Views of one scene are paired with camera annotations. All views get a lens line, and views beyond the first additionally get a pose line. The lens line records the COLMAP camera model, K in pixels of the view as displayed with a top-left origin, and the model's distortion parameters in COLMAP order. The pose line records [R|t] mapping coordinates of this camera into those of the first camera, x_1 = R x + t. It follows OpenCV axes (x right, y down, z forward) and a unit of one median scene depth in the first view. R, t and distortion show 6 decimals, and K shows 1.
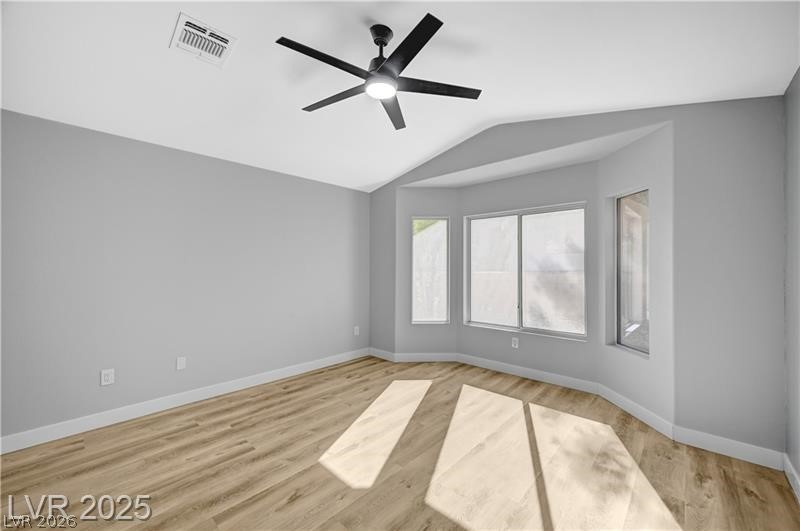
lens RADIAL K [[316.4, 0, 401.6], [0, 316.4, 266.7], [0, 0, 1]] dist [0.003667, 0.000084]
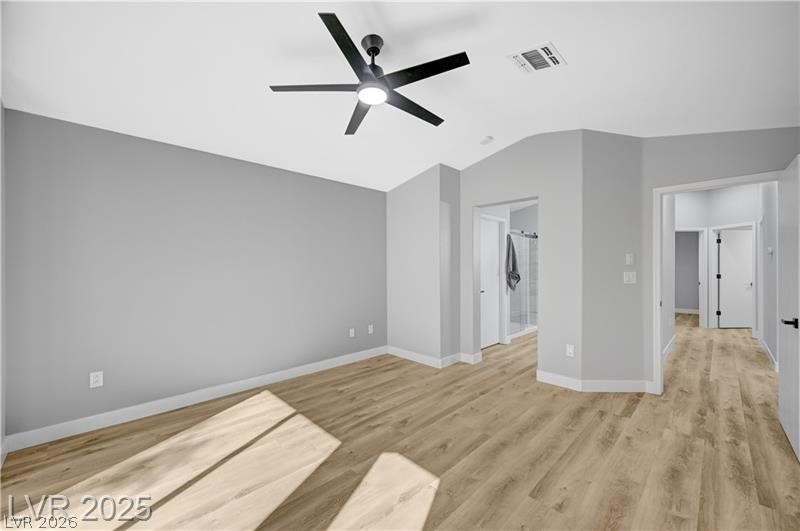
lens RADIAL K [[316.4, 0, 401.6], [0, 316.4, 266.7], [0, 0, 1]] dist [0.003667, 0.000084]
pose [[-0.998791, 0.001234, 0.049143, -0.142081], [0.001274, 0.999999, 0.000783, 0.003583], [-0.049142, 0.000845, -0.998791, 1.384513]]
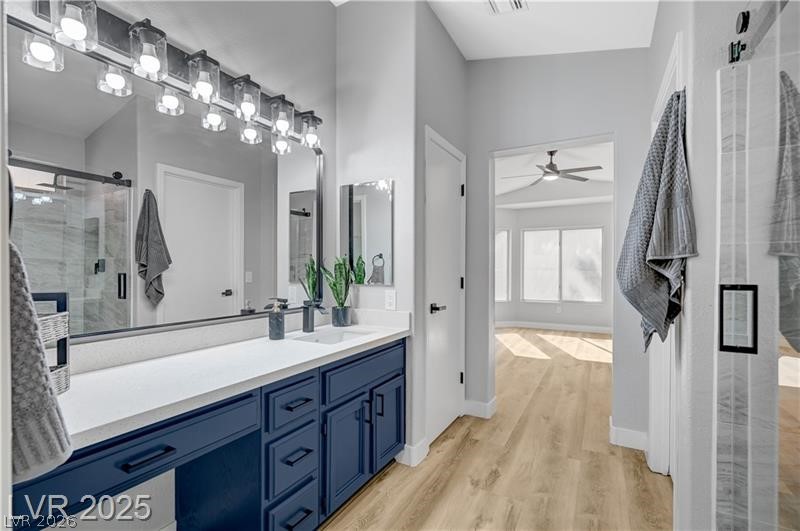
lens RADIAL K [[362.3, 0, 401.2], [0, 362.3, 270.9], [0, 0, 1]] dist [0.002925, 0.000115]
pose [[0.973149, -0.001822, 0.230169, -1.100653], [-0.000152, 0.999963, 0.008561, 0.036209], [-0.230176, -0.008367, 0.973113, -0.793181]]
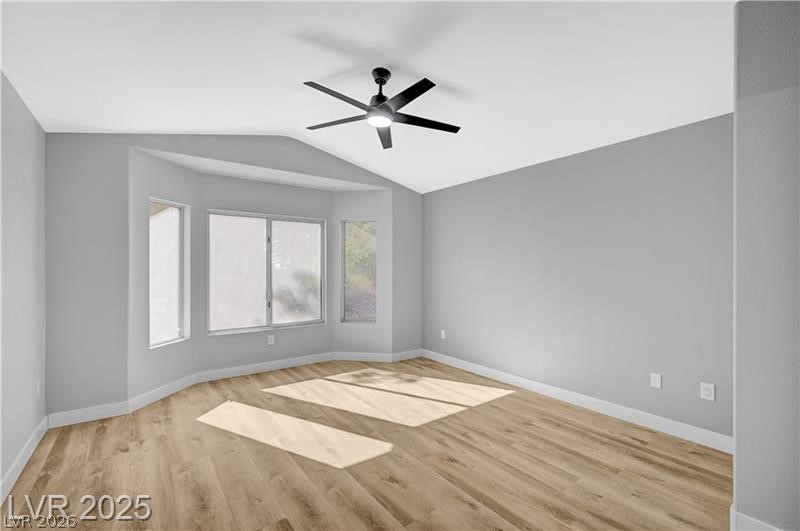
lens RADIAL K [[351.4, 0, 400.4], [0, 351.4, 270.2], [0, 0, 1]] dist [0.000511, 0.000163]
pose [[0.193704, -0.004478, 0.981050, -0.921451], [-0.001172, 0.999988, 0.004796, 0.000940], [-0.981059, -0.002078, 0.193696, 0.450775]]
